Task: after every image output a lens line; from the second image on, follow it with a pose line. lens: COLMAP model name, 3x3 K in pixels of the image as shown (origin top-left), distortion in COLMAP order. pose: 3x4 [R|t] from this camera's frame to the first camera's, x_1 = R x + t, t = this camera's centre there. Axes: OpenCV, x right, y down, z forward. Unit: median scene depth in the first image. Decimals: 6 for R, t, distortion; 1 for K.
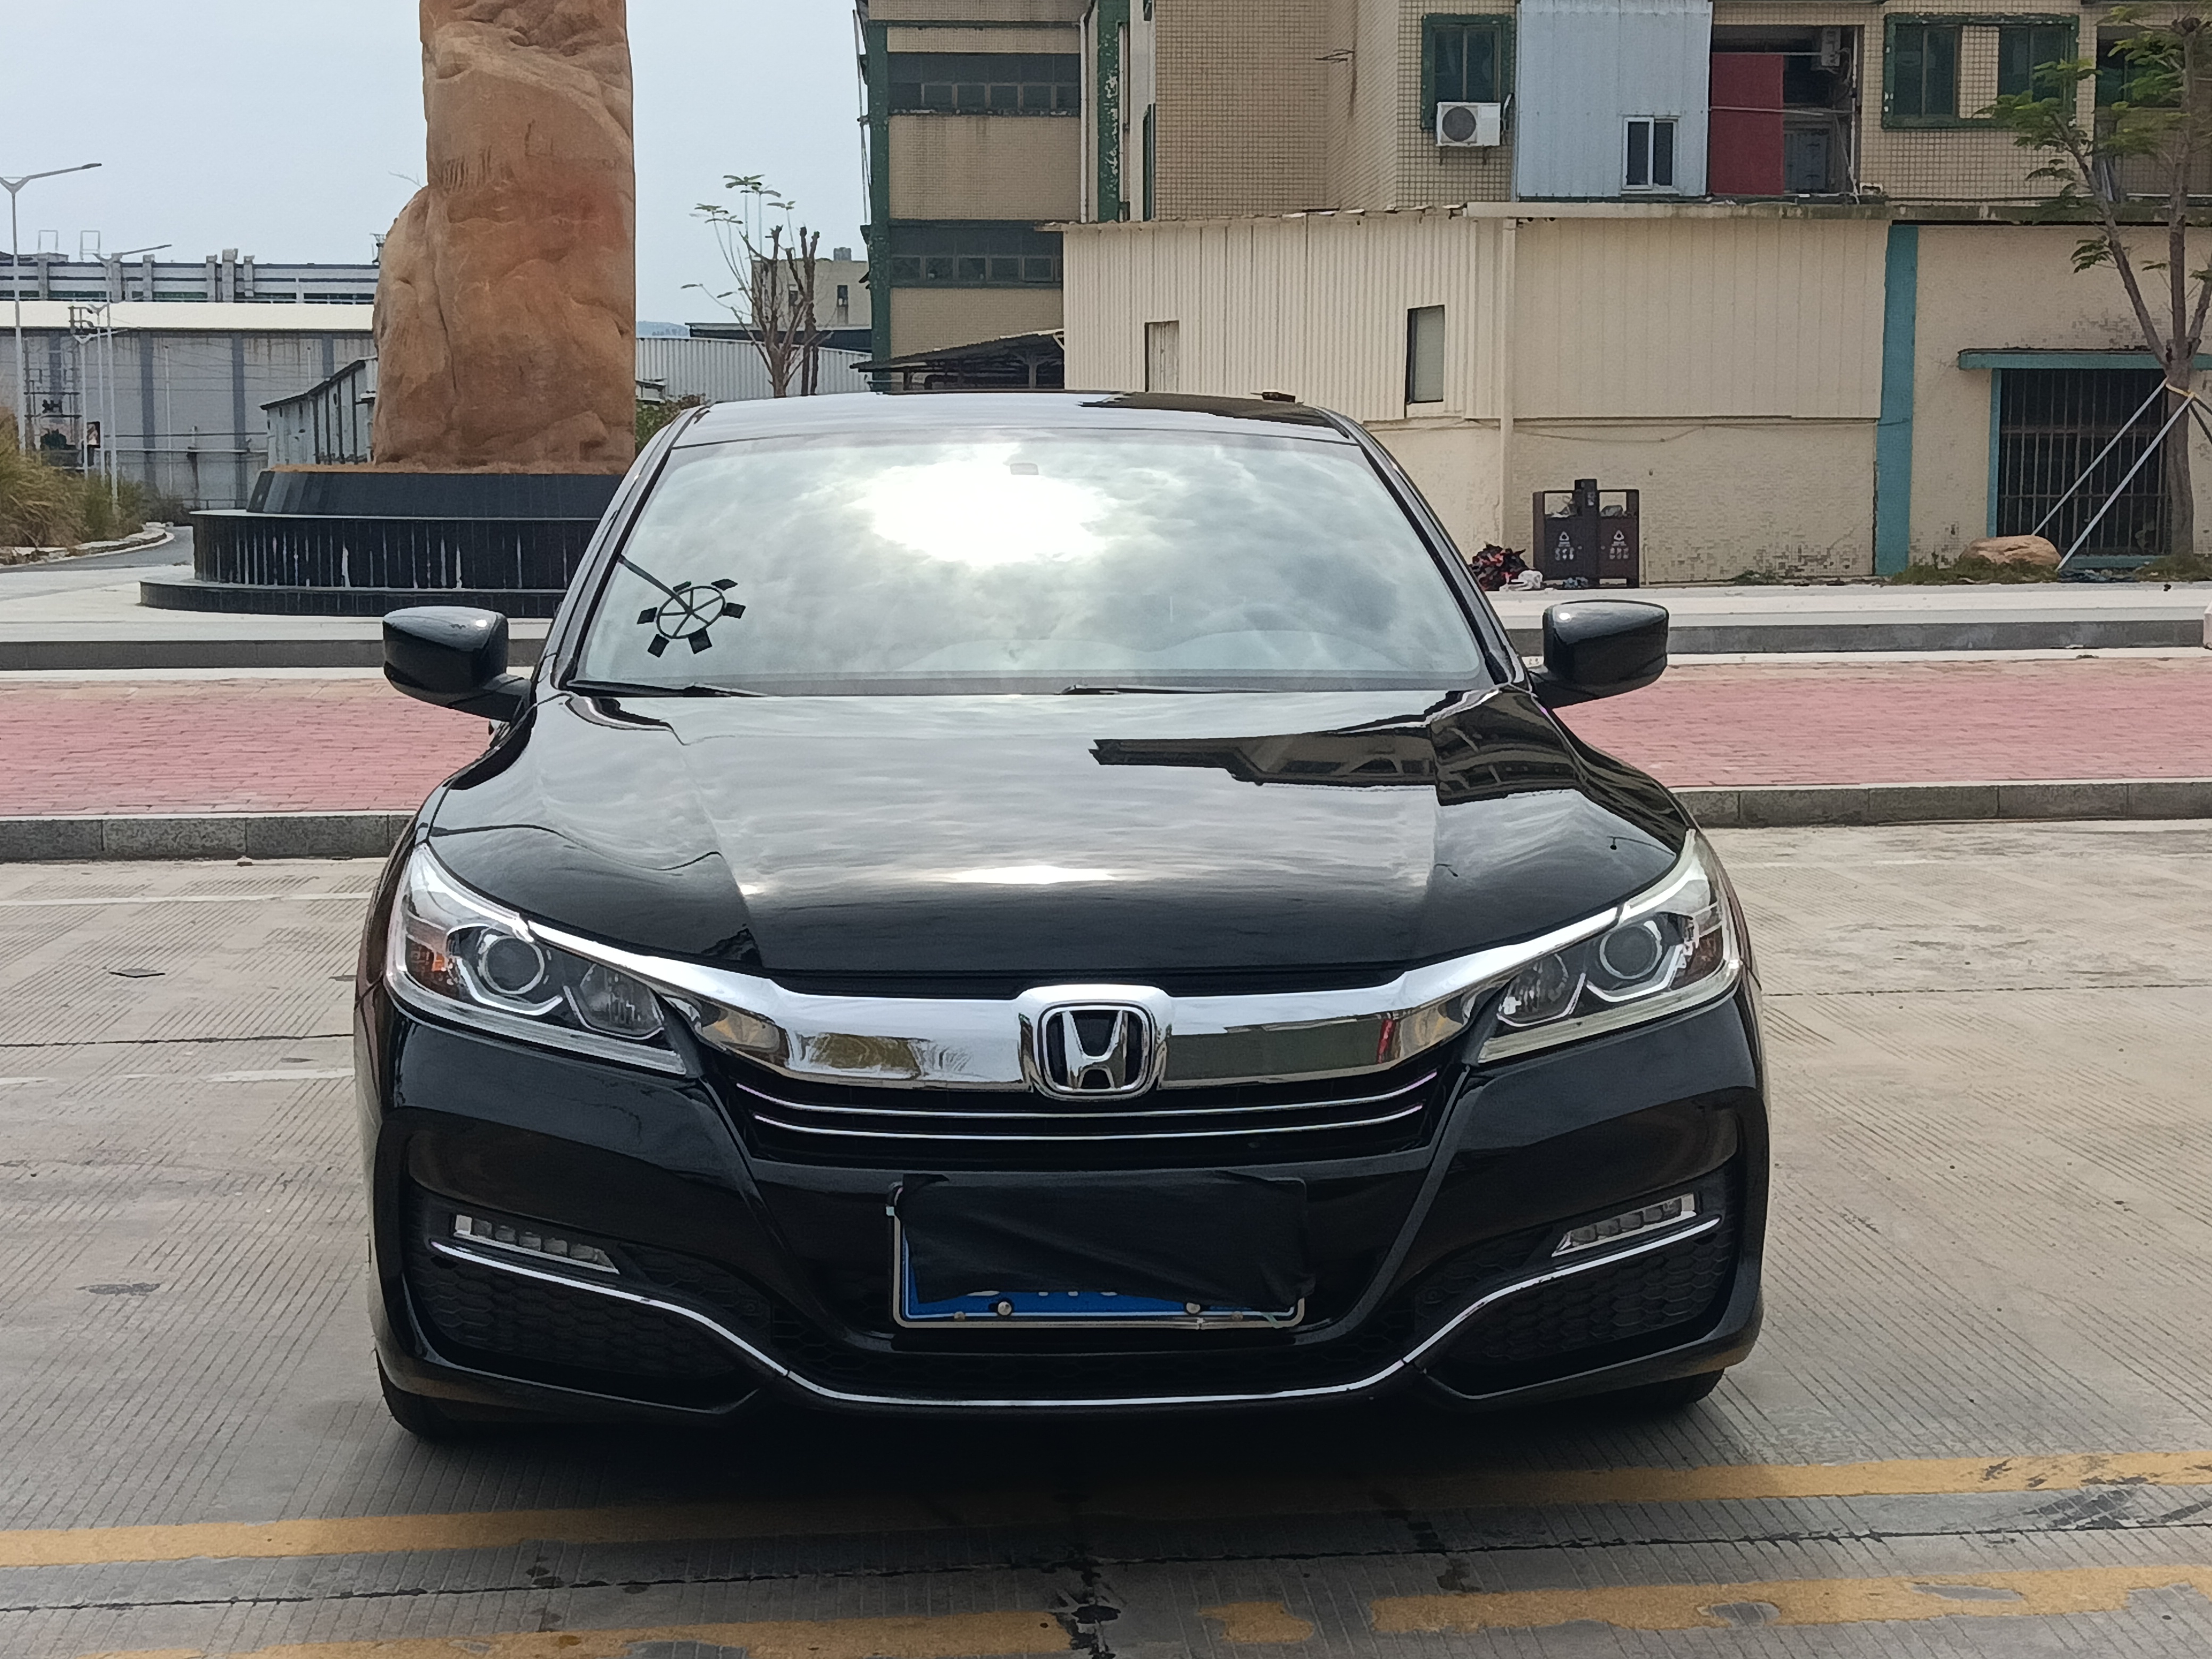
lens RADIAL K [[3556.9, 0, 1109.0], [0, 3556.9, 824.4], [0, 0, 1]] dist [0.071505, 0.000000]
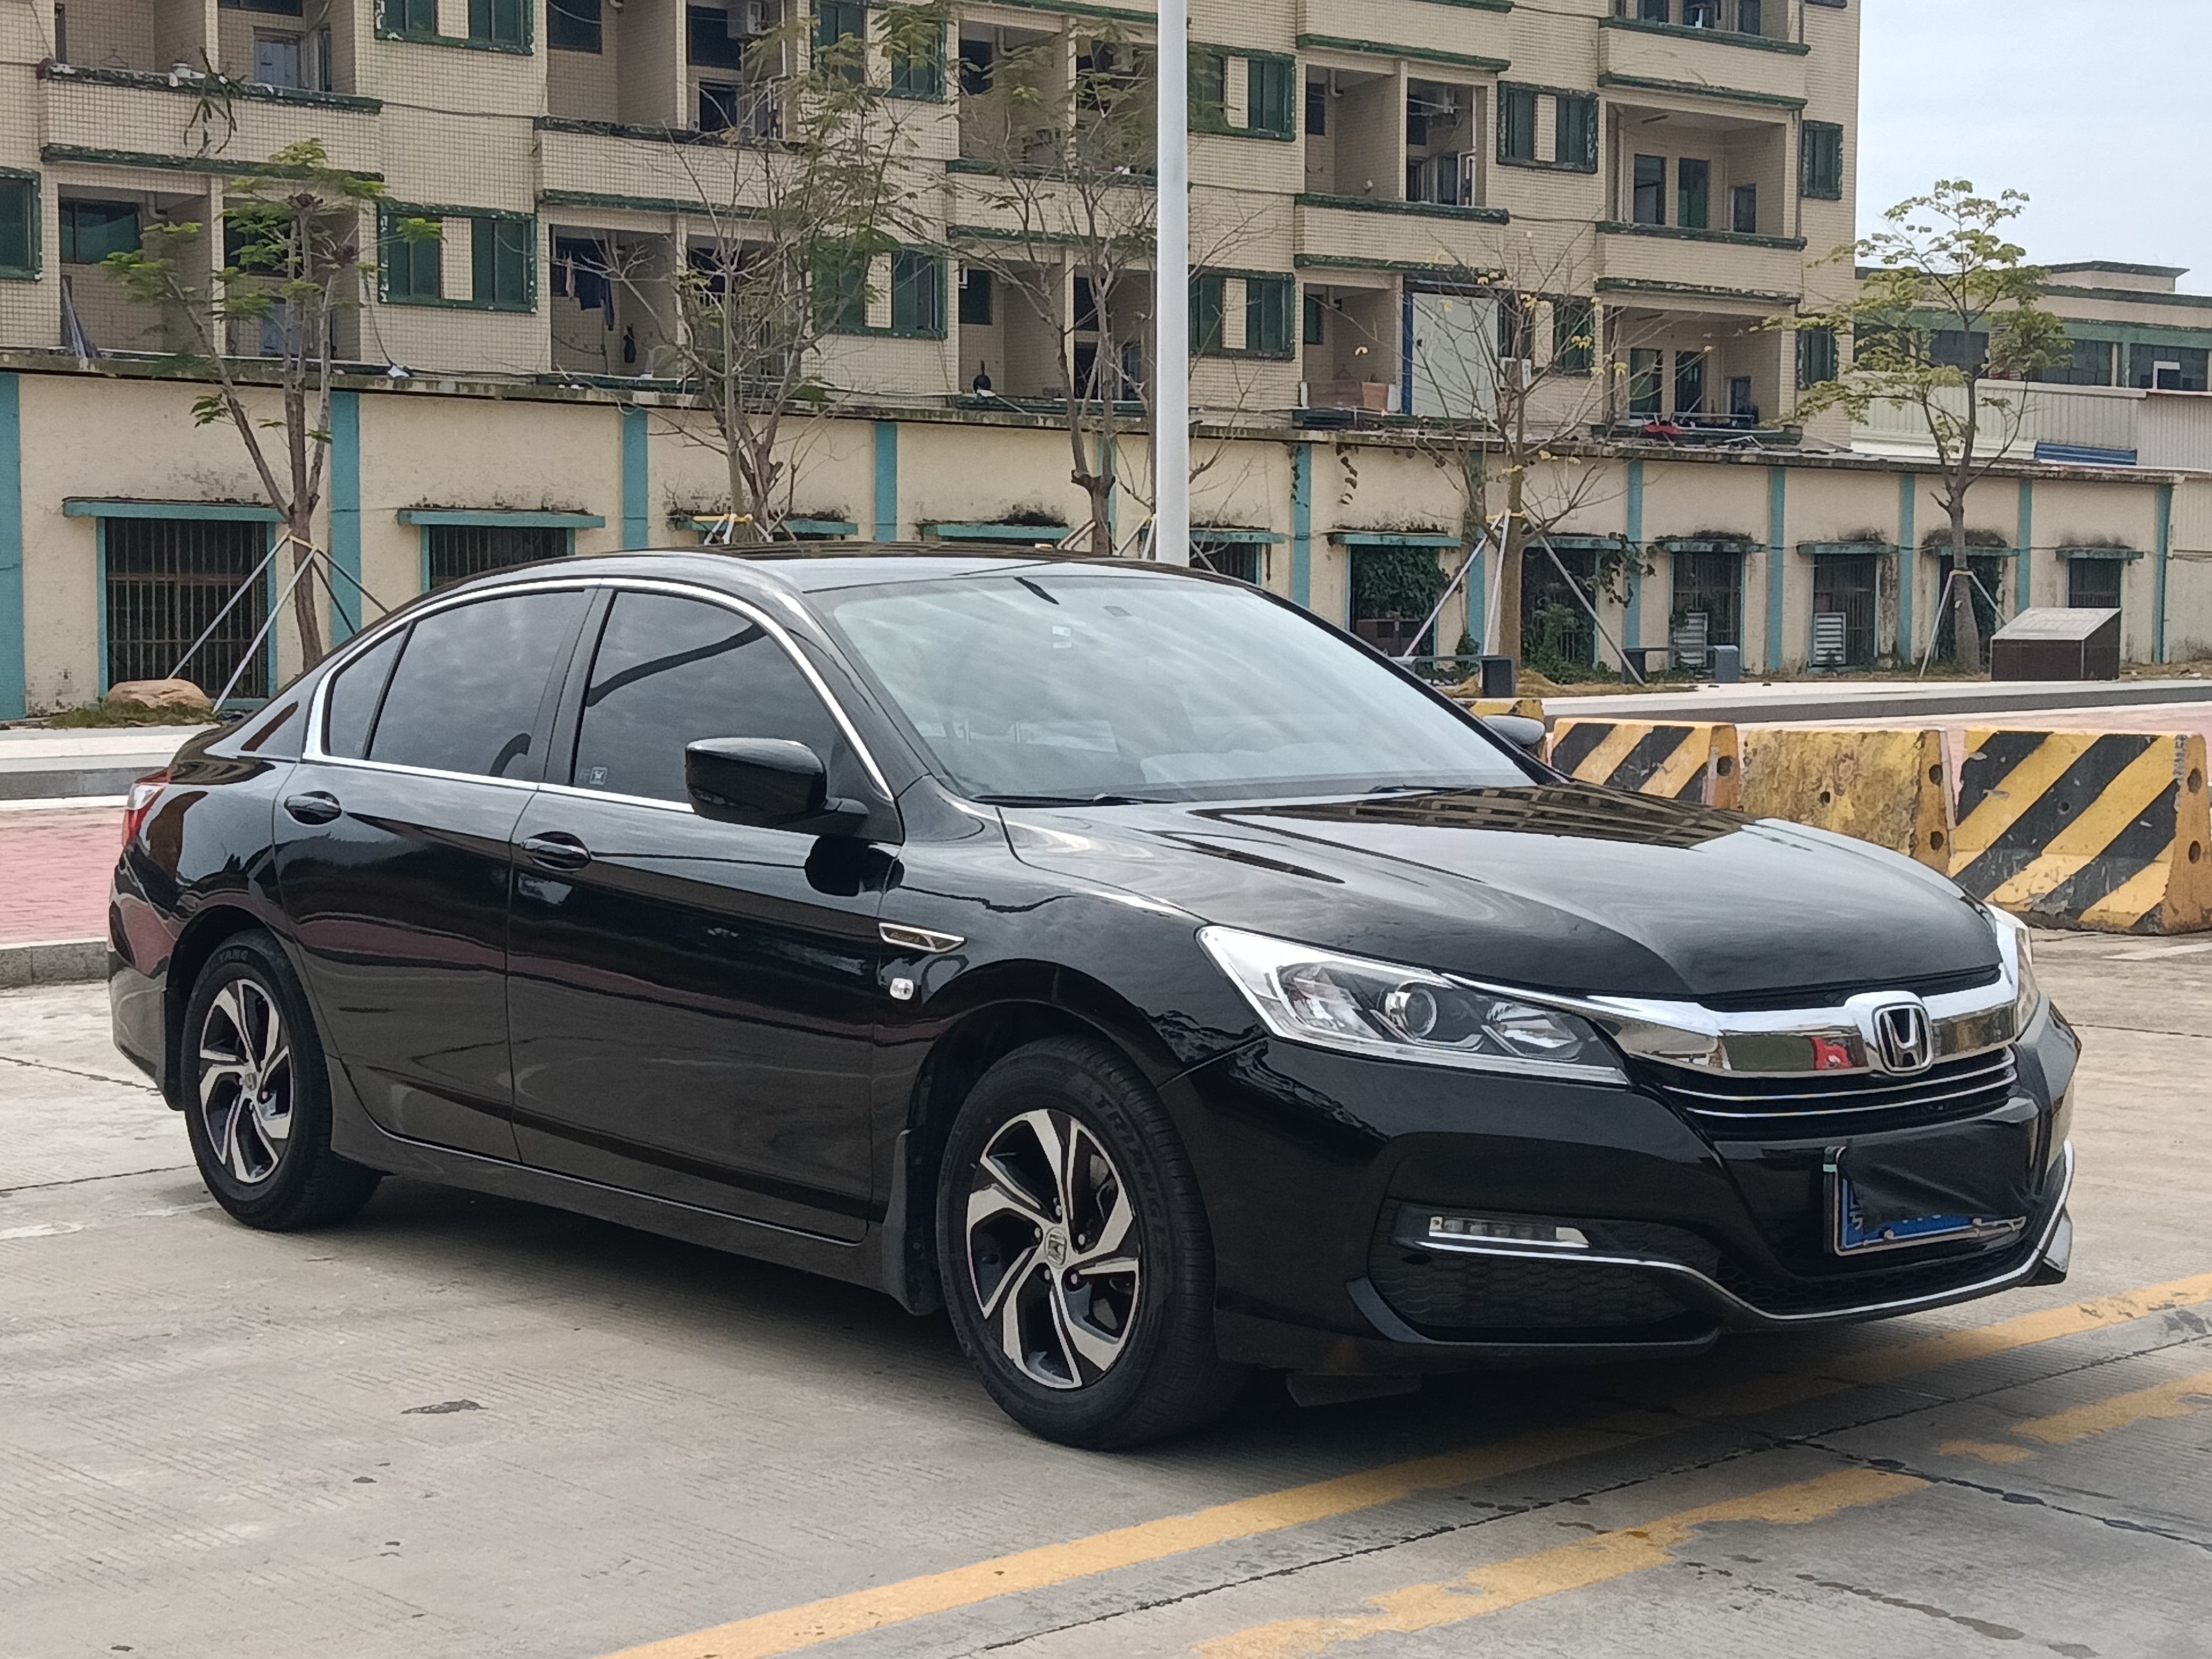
lens RADIAL K [[3556.9, 0, 1108.5], [0, 3556.9, 832.9], [0, 0, 1]] dist [0.071505, 0.000000]
pose [[0.808984, -0.032911, 0.586908, -0.129838], [0.055584, 0.998241, -0.020639, -0.000346], [-0.585197, 0.049319, 0.809390, 0.010221]]
